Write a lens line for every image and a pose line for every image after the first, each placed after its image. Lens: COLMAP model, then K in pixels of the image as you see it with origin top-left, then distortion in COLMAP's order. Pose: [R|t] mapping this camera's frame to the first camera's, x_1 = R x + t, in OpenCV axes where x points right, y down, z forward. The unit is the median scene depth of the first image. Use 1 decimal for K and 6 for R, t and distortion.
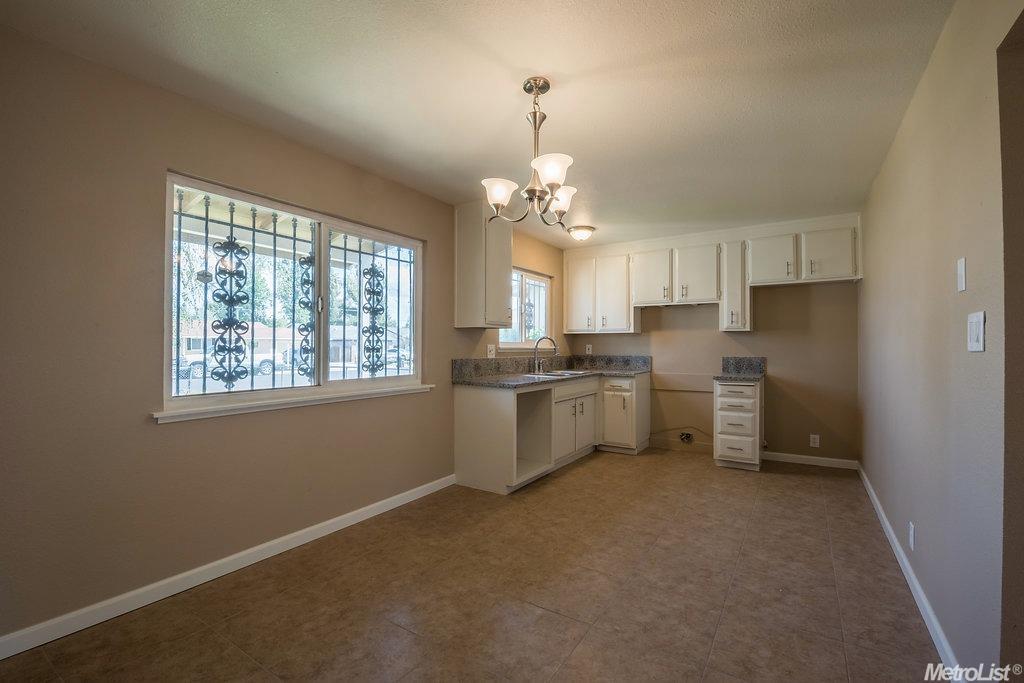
lens RADIAL K [[452.2, 0, 509.2], [0, 452.2, 340.1], [0, 0, 1]] dist [-0.002659, -0.003827]
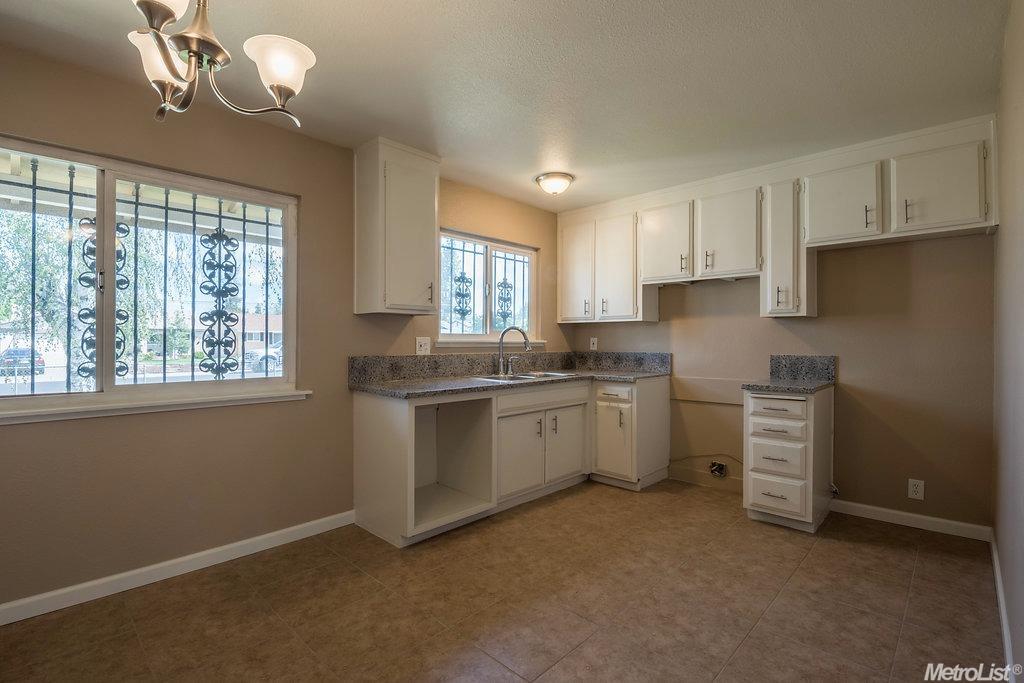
lens RADIAL K [[478.6, 0, 508.7], [0, 478.6, 338.9], [0, 0, 1]] dist [-0.009886, -0.001475]
pose [[0.981770, -0.000027, -0.190072, 0.255867], [0.001839, 0.999955, 0.009357, 0.006229], [0.190063, -0.009536, 0.981726, 0.253729]]
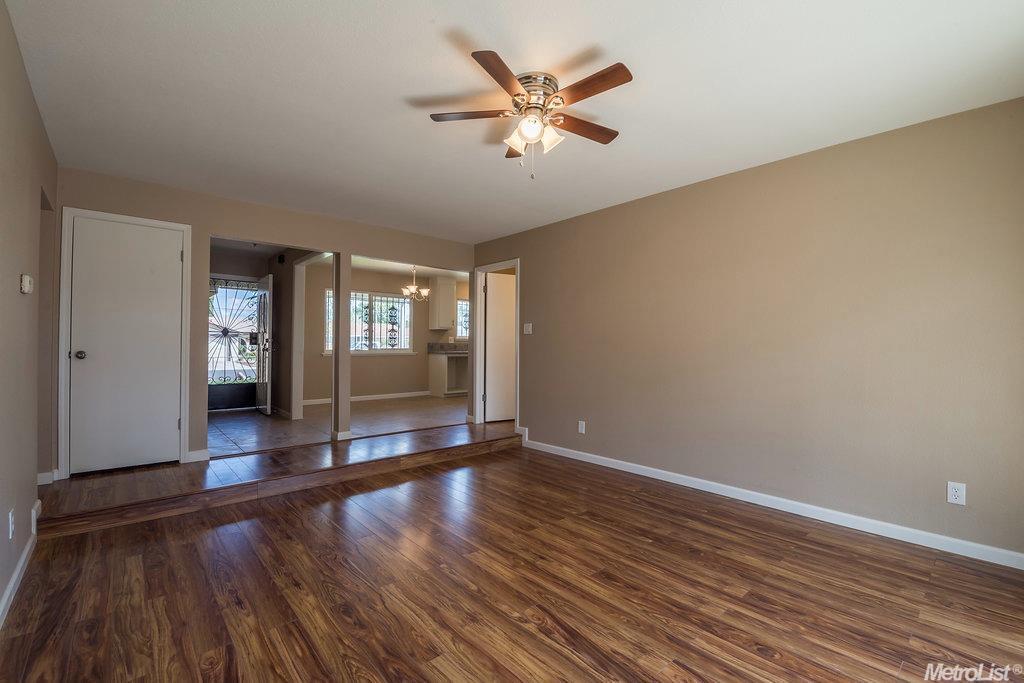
lens RADIAL K [[452.2, 0, 509.2], [0, 452.2, 340.1], [0, 0, 1]] dist [-0.002659, -0.003827]
pose [[0.963909, 0.003001, -0.266215, 0.843924], [-0.002198, 0.999992, 0.003315, 0.017974], [0.266223, -0.002610, 0.963908, -1.085810]]
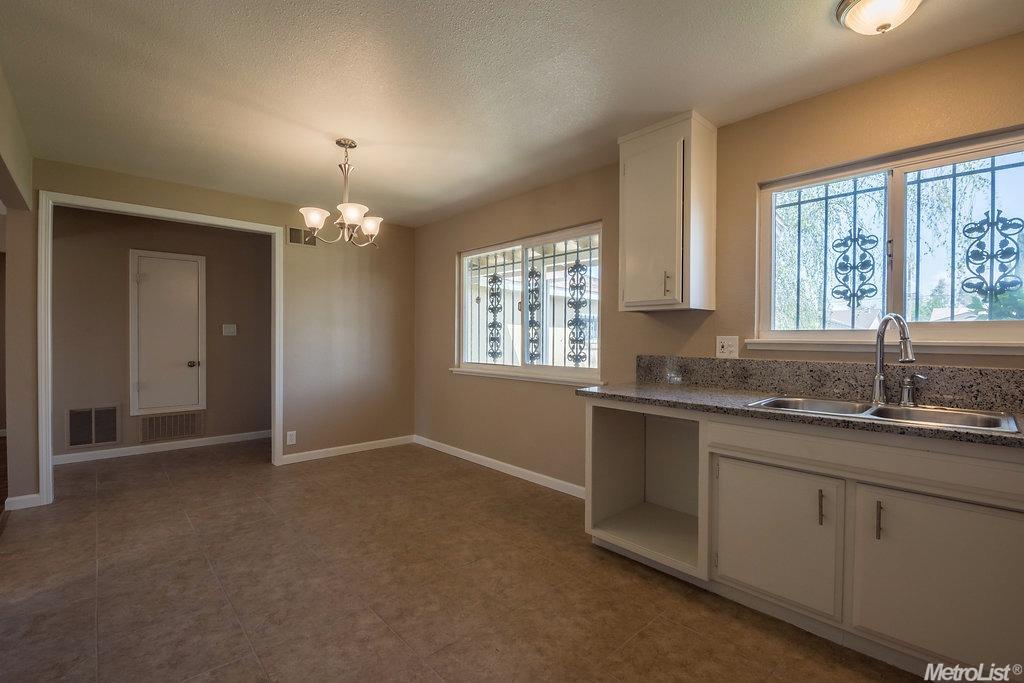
lens RADIAL K [[452.2, 0, 509.2], [0, 452.2, 340.1], [0, 0, 1]] dist [-0.002659, -0.003827]
pose [[-0.253951, 0.003093, -0.967212, 0.615807], [0.008457, 0.999964, 0.000978, 0.012984], [0.967180, -0.007931, -0.253968, 0.895332]]
